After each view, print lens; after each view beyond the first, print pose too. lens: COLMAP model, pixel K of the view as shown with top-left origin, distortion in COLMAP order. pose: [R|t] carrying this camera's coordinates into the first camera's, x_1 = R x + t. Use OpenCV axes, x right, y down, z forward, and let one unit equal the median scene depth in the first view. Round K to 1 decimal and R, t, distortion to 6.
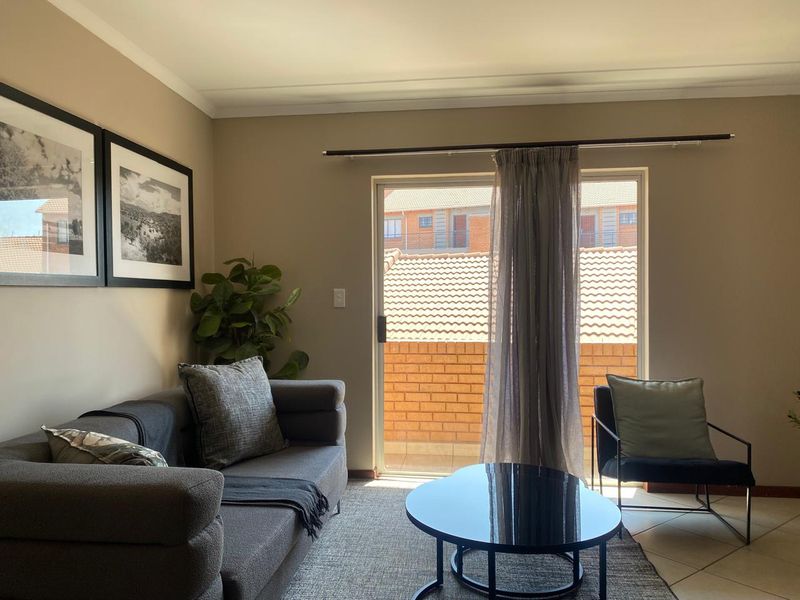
lens RADIAL K [[603.0, 0, 399.6], [0, 603.0, 301.2], [0, 0, 1]] dist [0.045295, -0.058011]
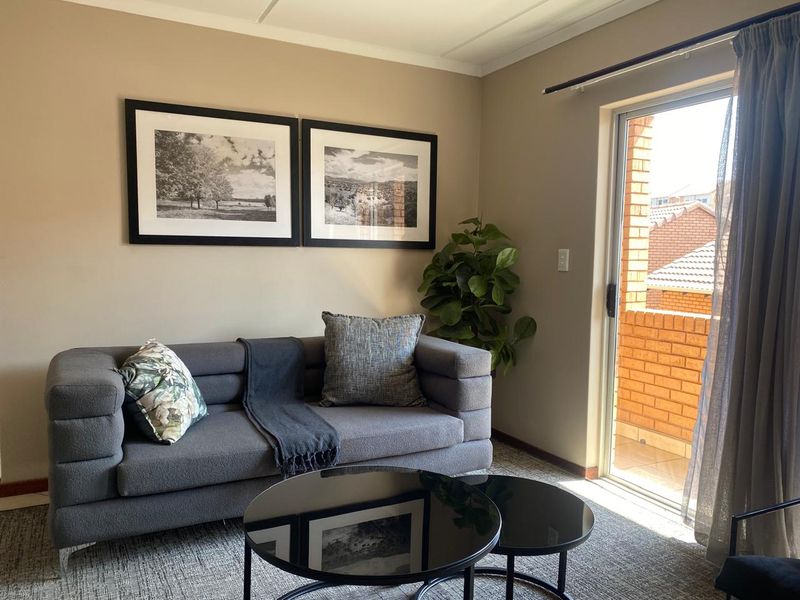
lens RADIAL K [[603.0, 0, 402.5], [0, 603.0, 308.0], [0, 0, 1]] dist [0.045295, -0.058011]
pose [[0.565777, 0.087149, -0.819940, 0.591723], [-0.024404, 0.995733, 0.088994, -0.011083], [0.824197, -0.030341, 0.565490, 0.393078]]
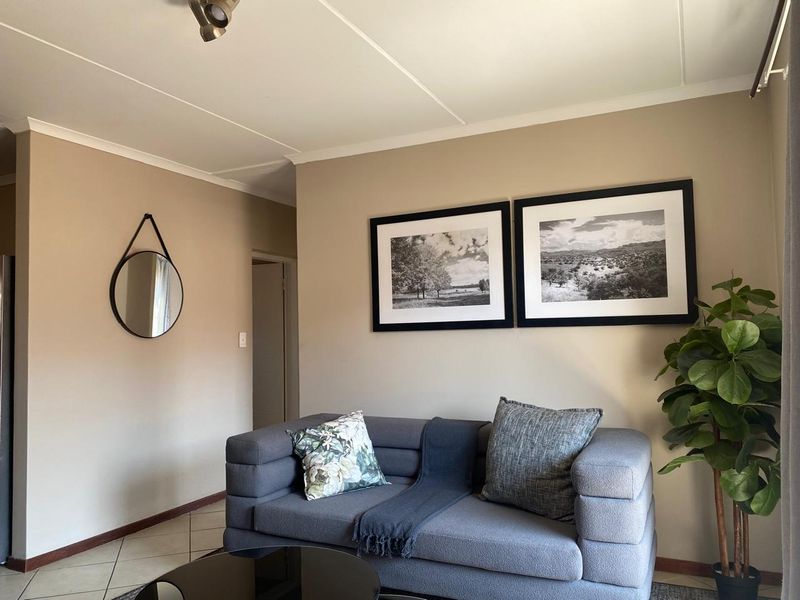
lens RADIAL K [[603.0, 0, 394.6], [0, 603.0, 308.6], [0, 0, 1]] dist [0.045295, -0.058011]
pose [[-0.335857, -0.021657, -0.941664, 0.648972], [0.018430, 0.999393, -0.029558, -0.026794], [0.941733, -0.027283, -0.335254, 1.019548]]
